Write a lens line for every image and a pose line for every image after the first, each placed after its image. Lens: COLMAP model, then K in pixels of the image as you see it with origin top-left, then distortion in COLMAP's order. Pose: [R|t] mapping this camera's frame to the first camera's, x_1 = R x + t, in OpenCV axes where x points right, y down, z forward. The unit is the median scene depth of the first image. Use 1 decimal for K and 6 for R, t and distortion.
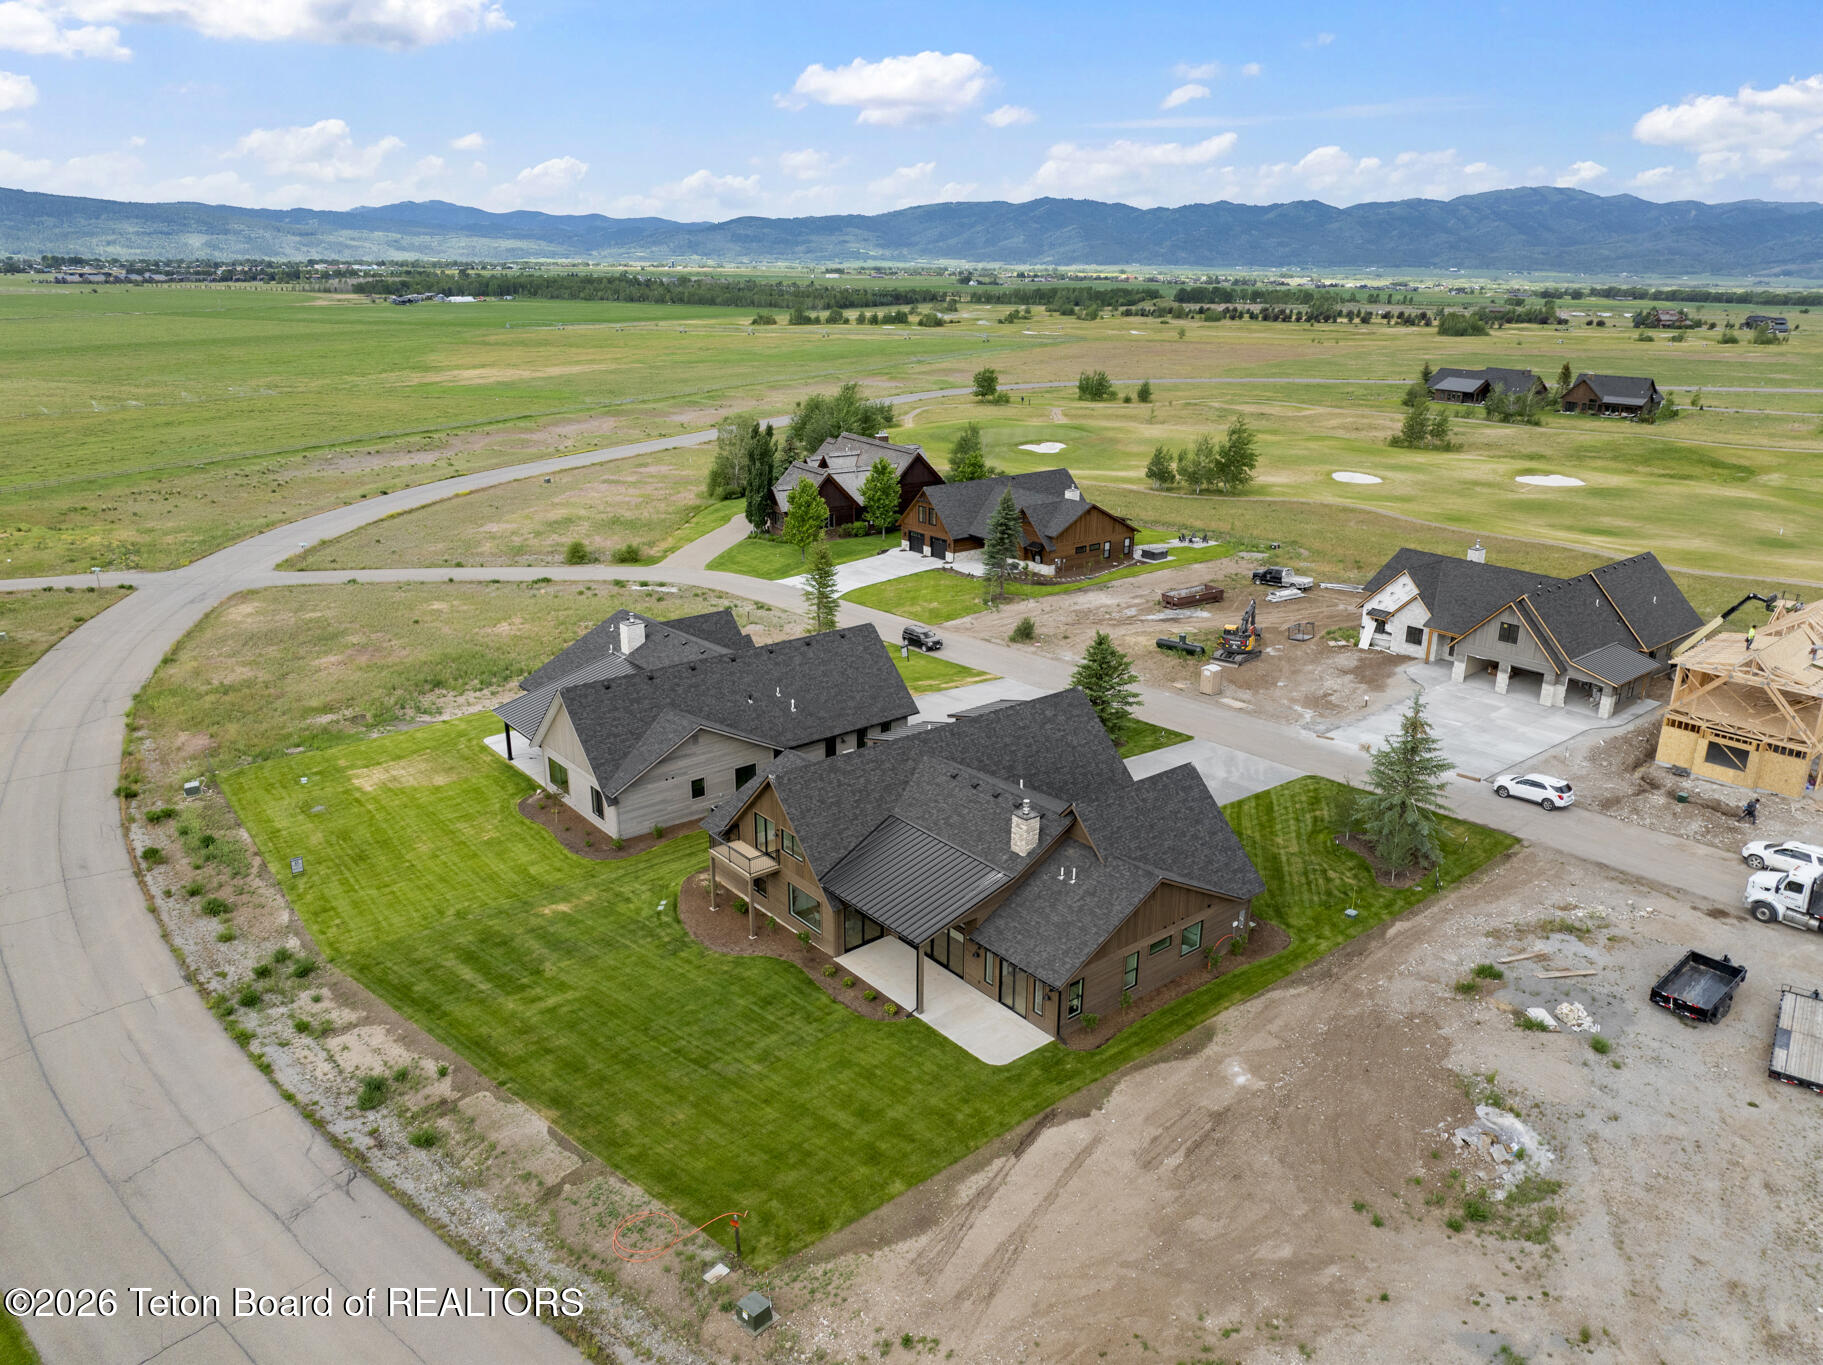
lens RADIAL K [[1285.0, 0, 910.6], [0, 1285.0, 677.5], [0, 0, 1]] dist [-0.046727, 0.016266]
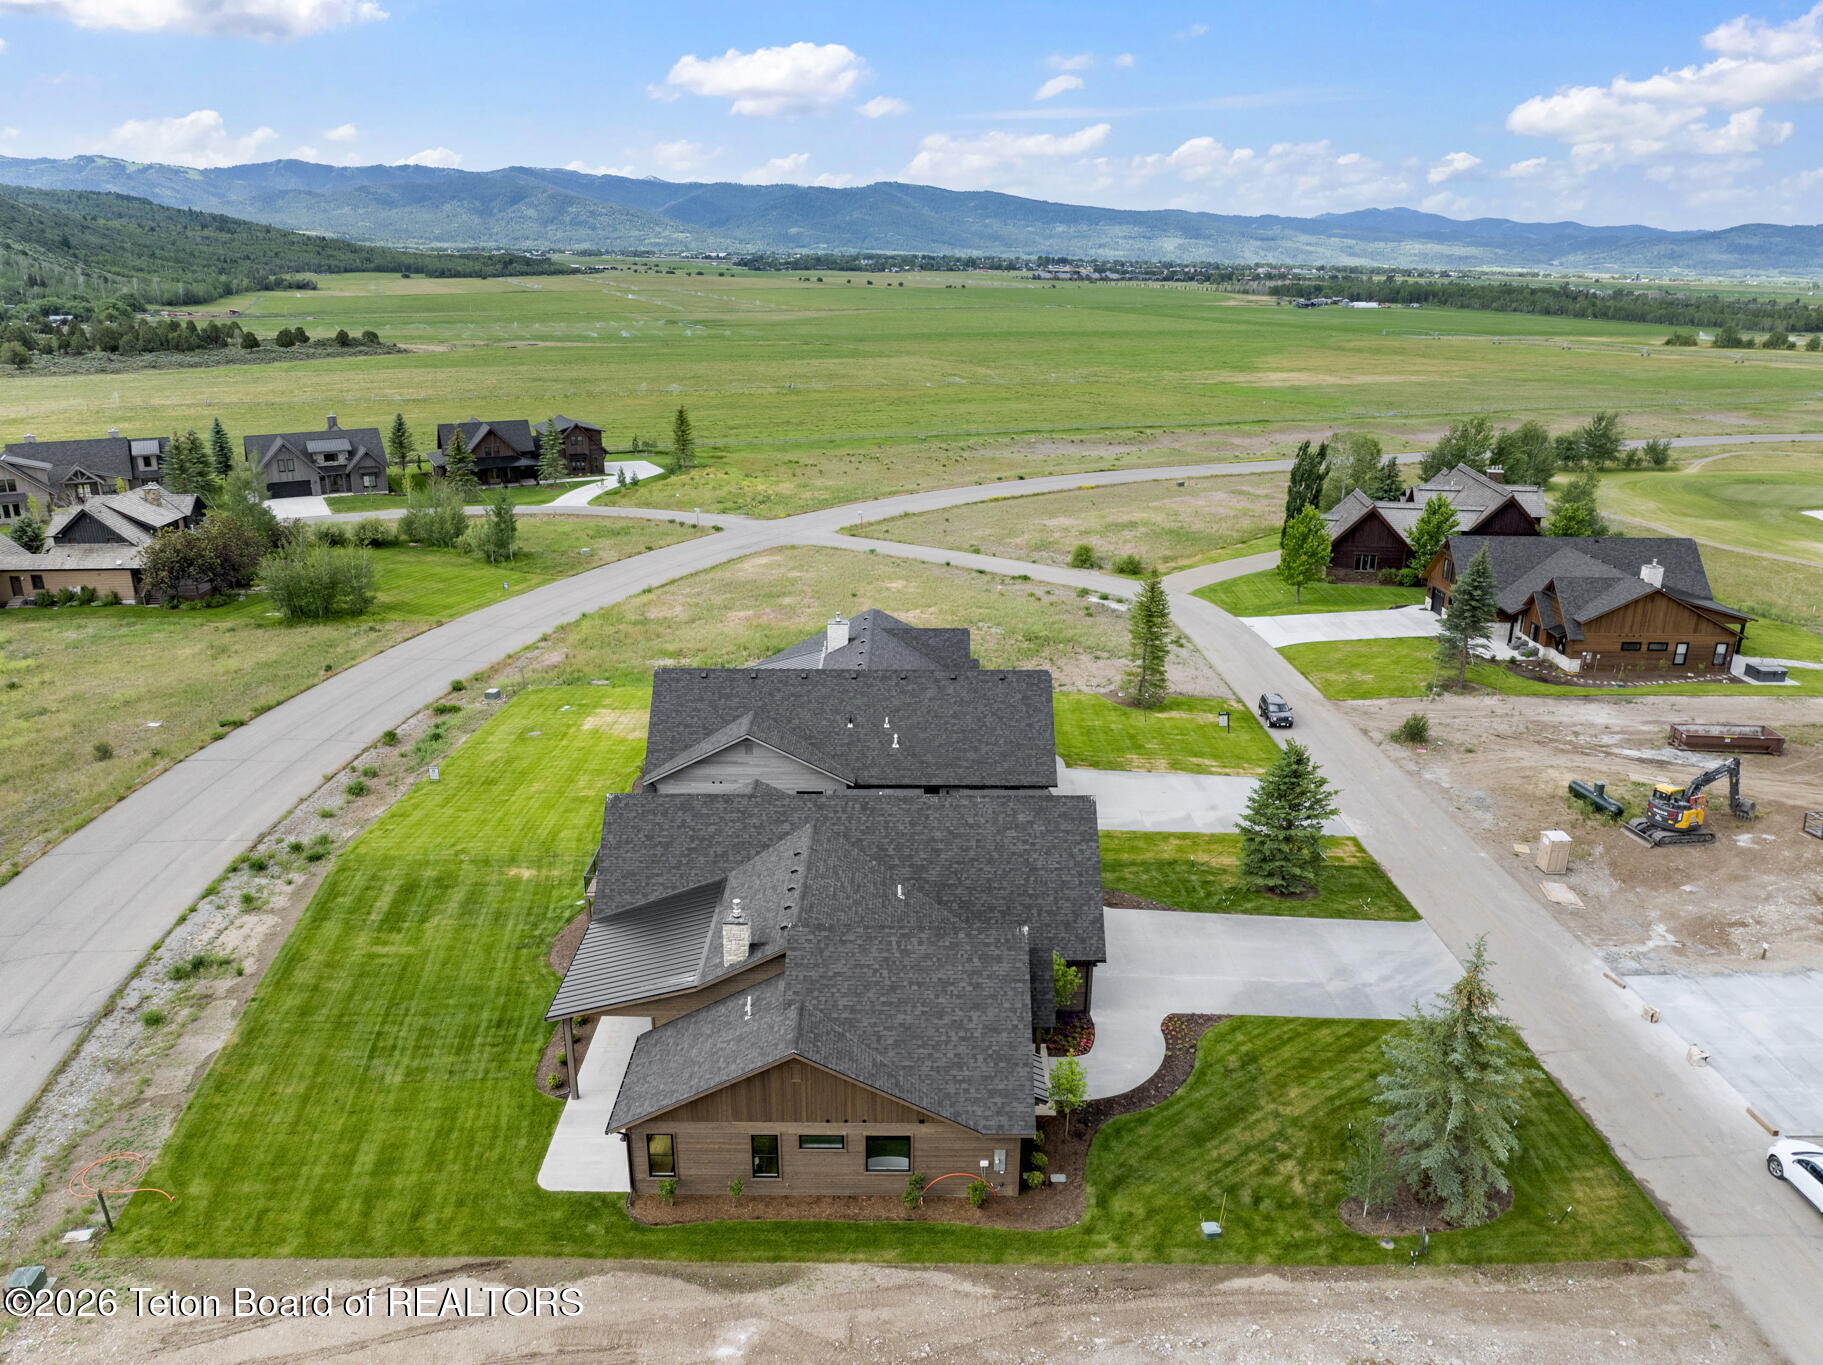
lens RADIAL K [[1285.0, 0, 911.7], [0, 1285.0, 667.3], [0, 0, 1]] dist [-0.046727, 0.016266]
pose [[0.774532, 0.191660, -0.602799, 0.330598], [-0.198942, 0.978440, 0.055475, -0.059412], [0.600435, 0.076955, 0.795962, 0.217244]]
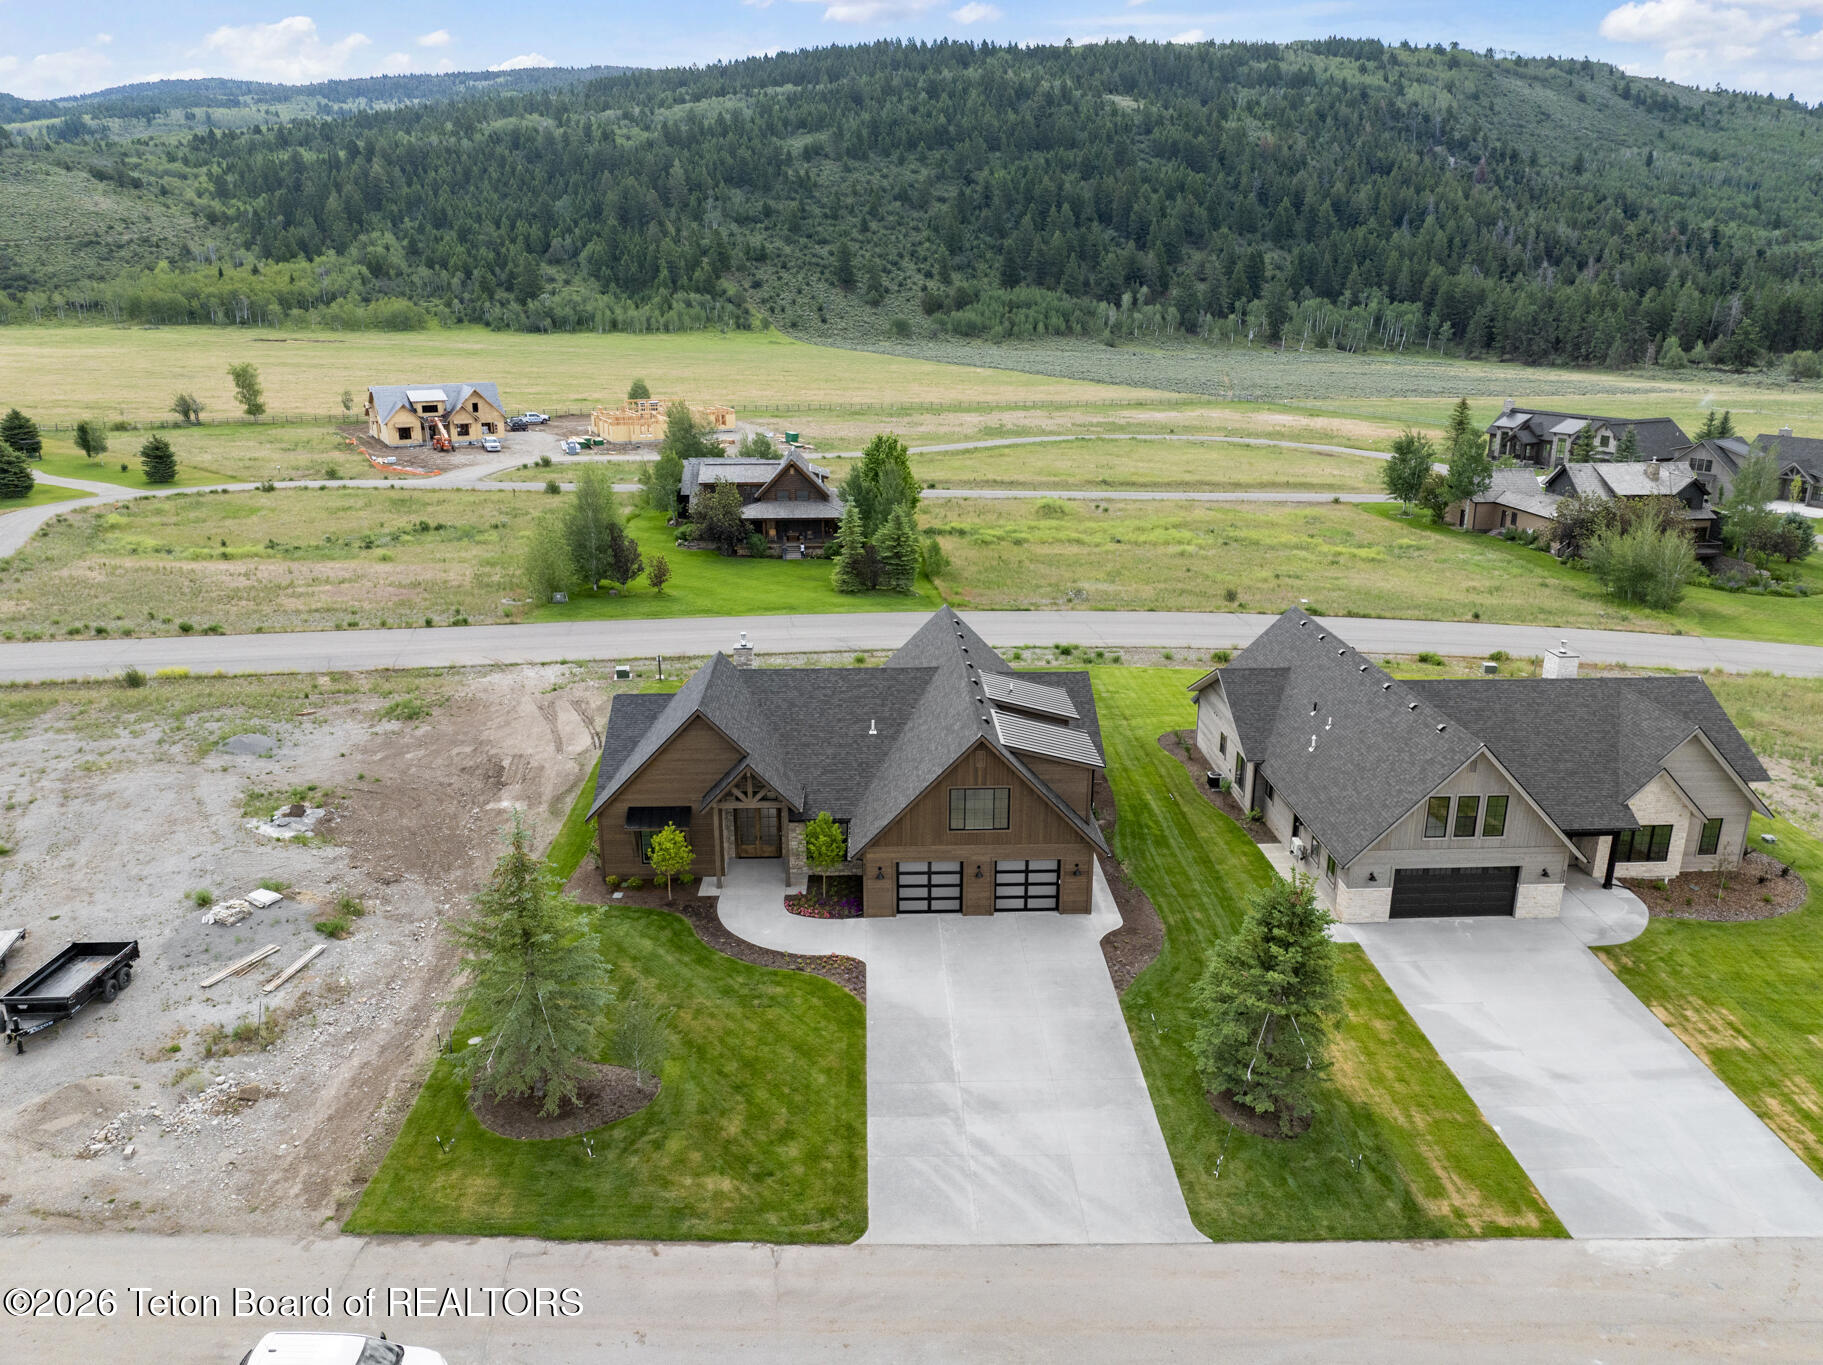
lens RADIAL K [[1285.0, 0, 912.2], [0, 1285.0, 673.0], [0, 0, 1]] dist [-0.046727, 0.016266]
pose [[-0.601516, 0.221188, -0.767629, 0.443235], [-0.255308, 0.857284, 0.447081, -0.208400], [0.756965, 0.464909, -0.459199, 0.850339]]
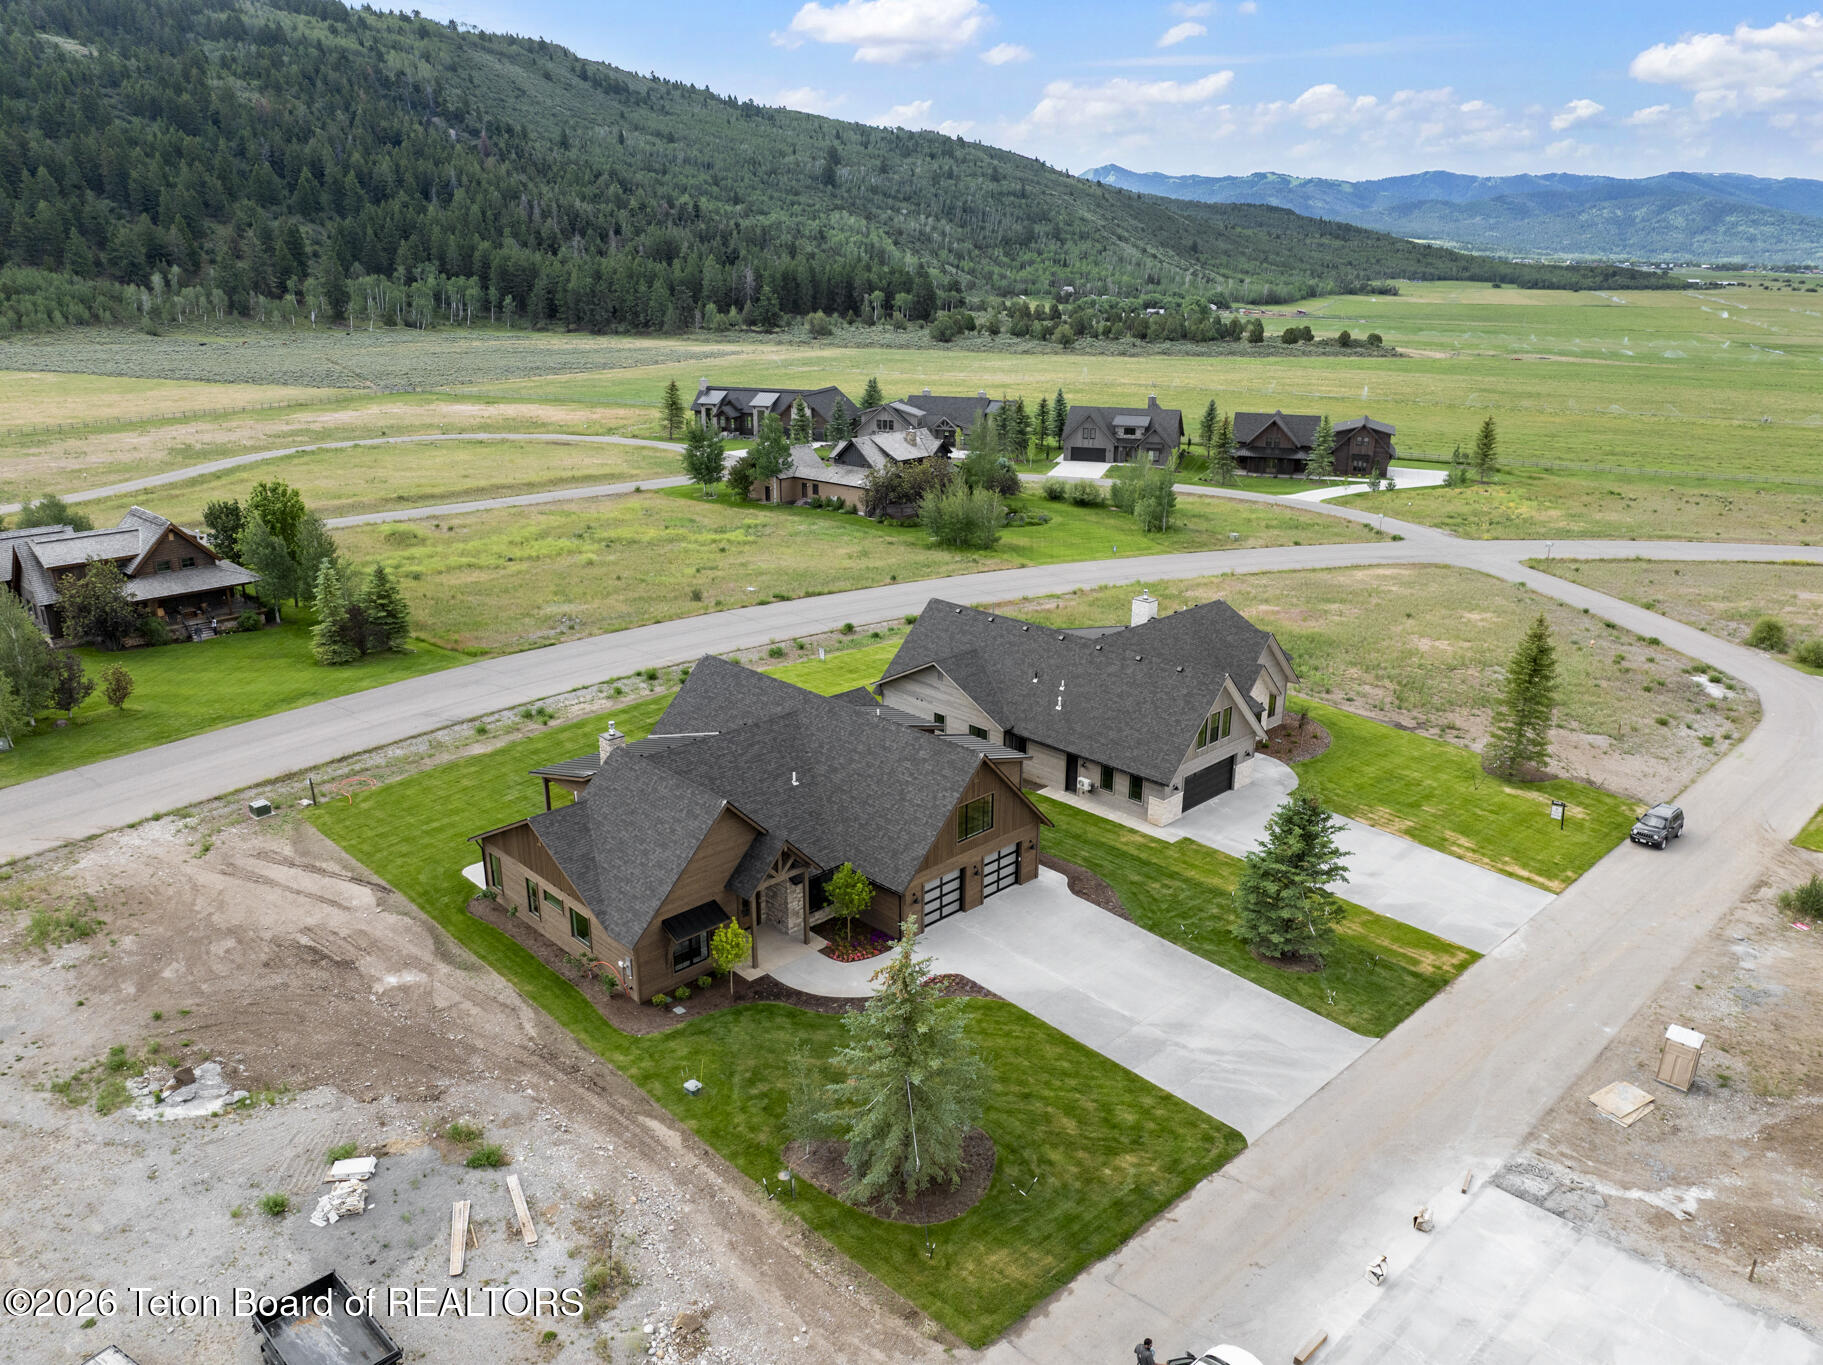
lens RADIAL K [[1285.0, 0, 915.7], [0, 1285.0, 671.7], [0, 0, 1]] dist [-0.046727, 0.016266]
pose [[0.089816, 0.299742, -0.949783, 0.574734], [-0.316312, 0.912849, 0.258174, -0.152828], [0.944394, 0.277240, 0.176801, 0.543773]]
